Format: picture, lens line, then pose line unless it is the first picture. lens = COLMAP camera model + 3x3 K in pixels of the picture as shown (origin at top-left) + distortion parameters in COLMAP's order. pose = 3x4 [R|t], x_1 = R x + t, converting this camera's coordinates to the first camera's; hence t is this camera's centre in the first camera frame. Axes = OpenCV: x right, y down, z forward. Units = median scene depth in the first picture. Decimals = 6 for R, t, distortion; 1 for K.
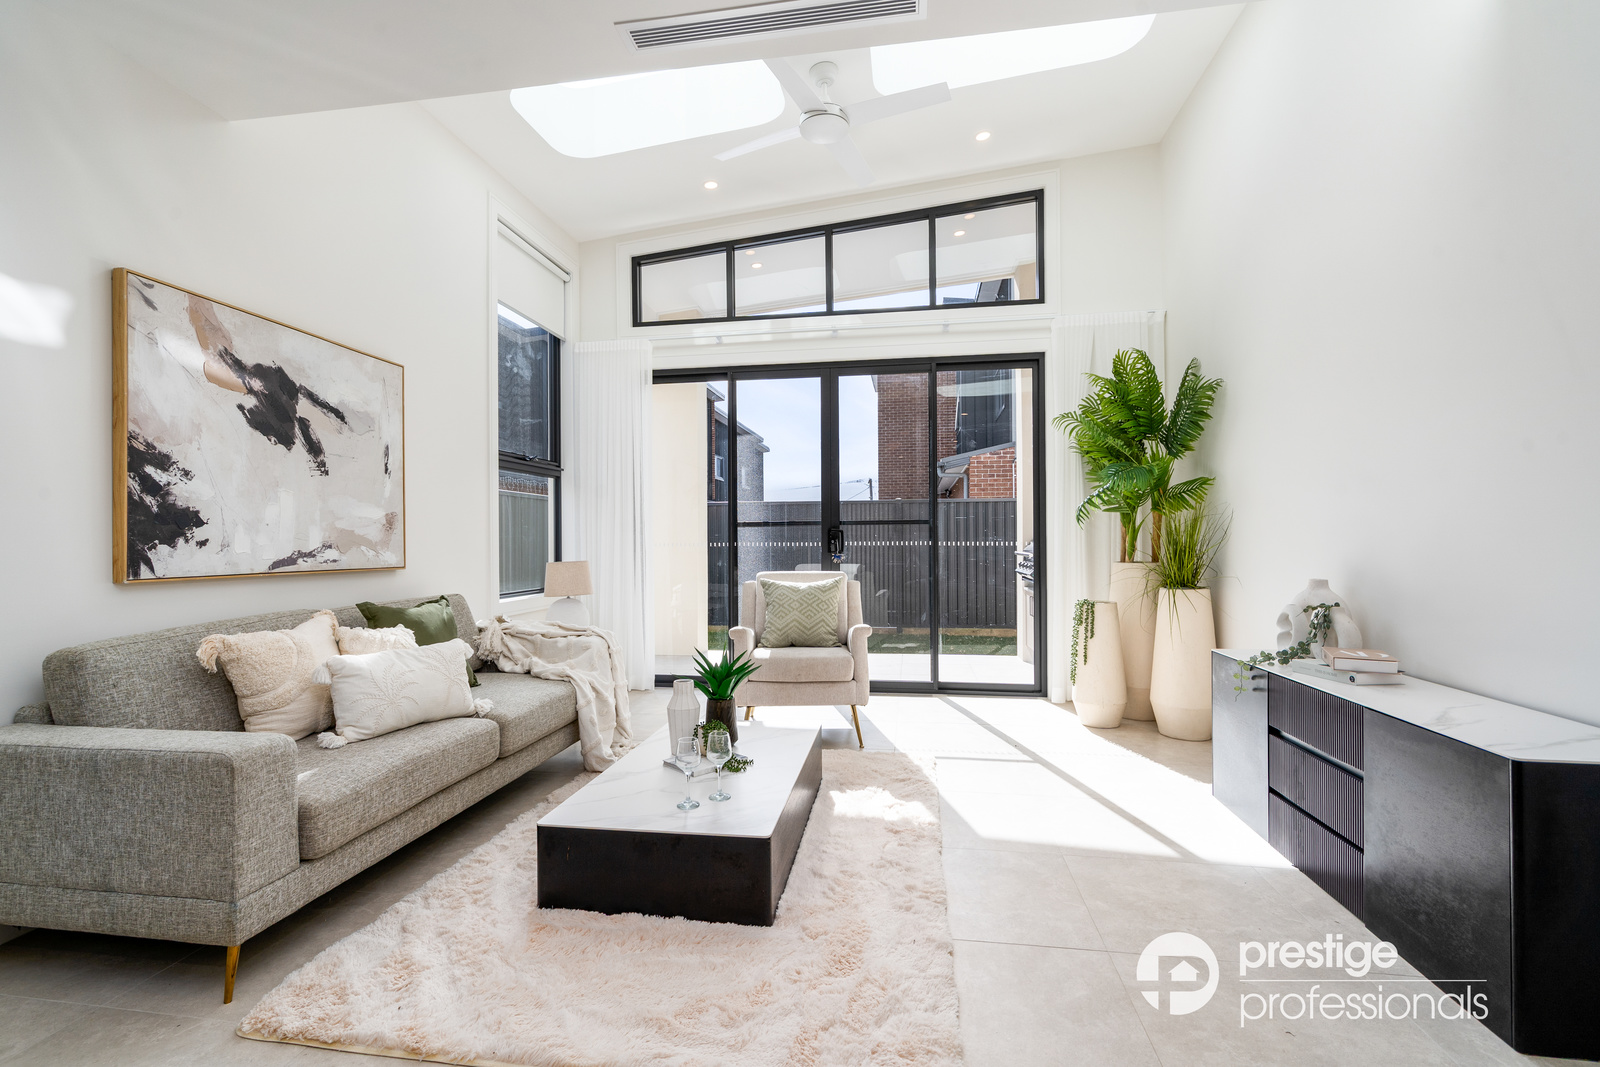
lens RADIAL K [[735.0, 0, 791.0], [0, 735.0, 535.4], [0, 0, 1]] dist [-0.003024, -0.000224]
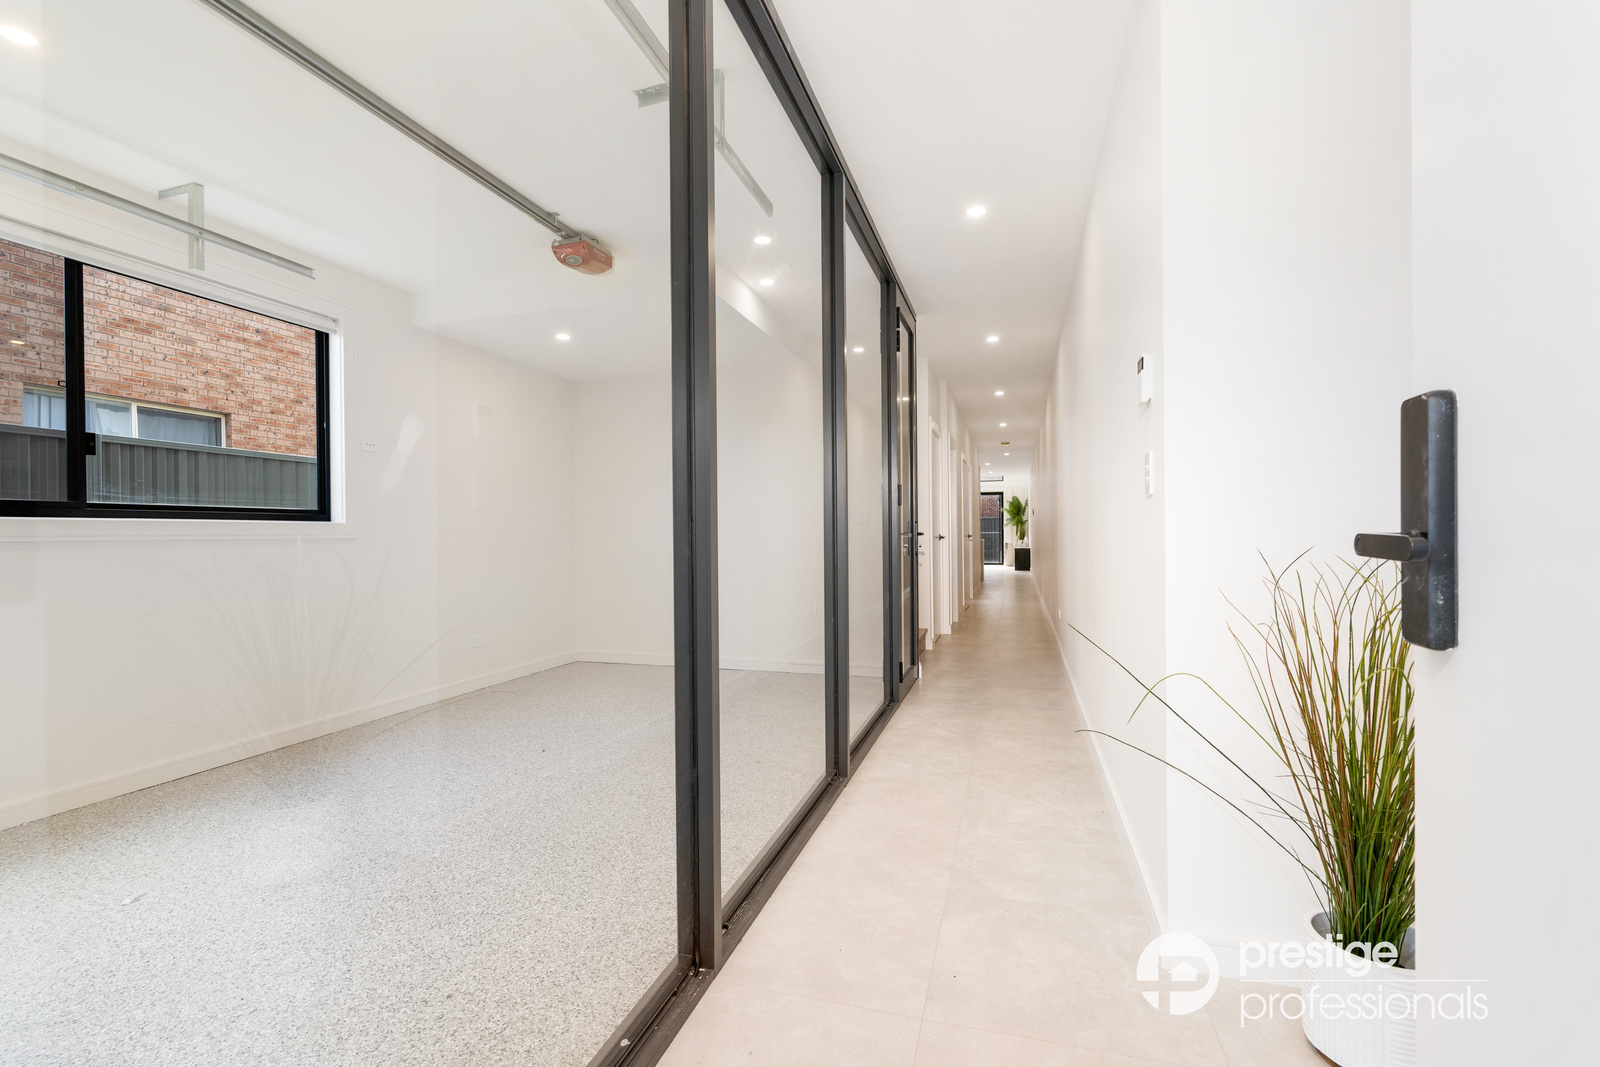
lens RADIAL K [[735.0, 0, 791.0], [0, 735.0, 535.4], [0, 0, 1]] dist [-0.003024, -0.000224]
pose [[0.991988, 0.002676, -0.126302, -0.555618], [-0.001674, 0.999966, 0.008038, -0.006036], [0.126319, -0.007762, 0.991959, -5.324659]]
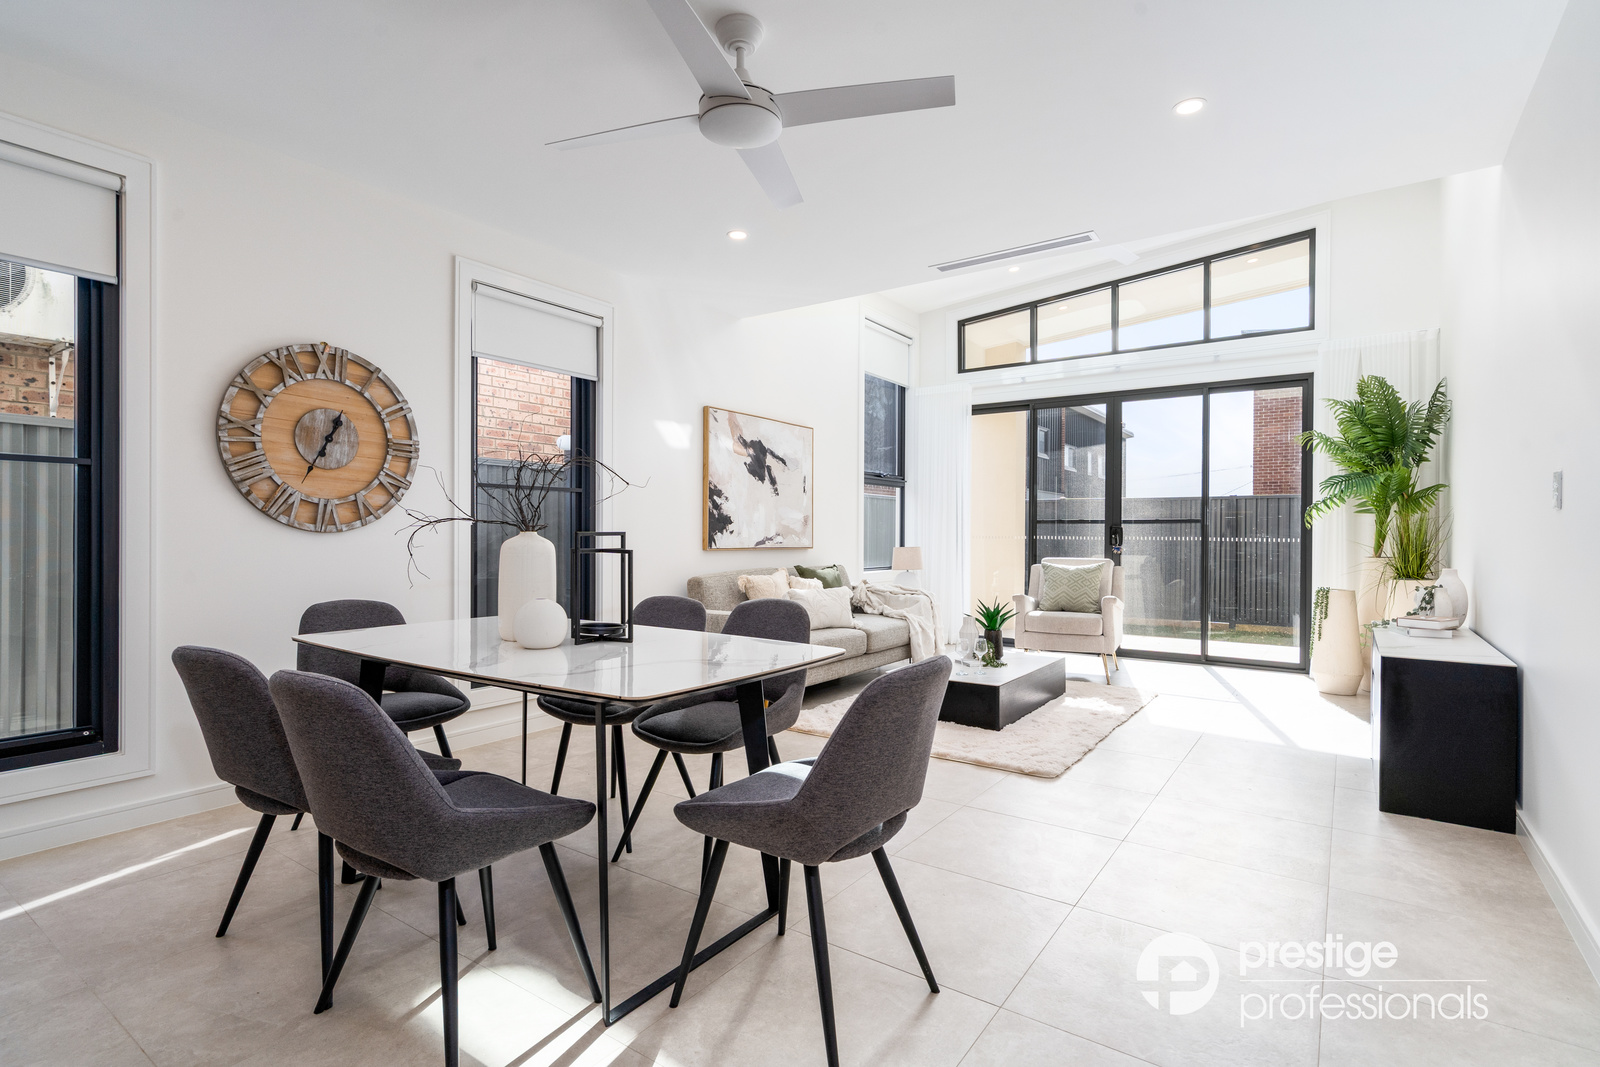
lens RADIAL K [[770.9, 0, 794.8], [0, 770.9, 537.0], [0, 0, 1]] dist [0.001324, -0.000003]
pose [[0.898382, 0.014020, -0.438992, 0.214912], [-0.008791, 0.999864, 0.013942, -0.005258], [0.439128, -0.008666, 0.898383, -0.611553]]
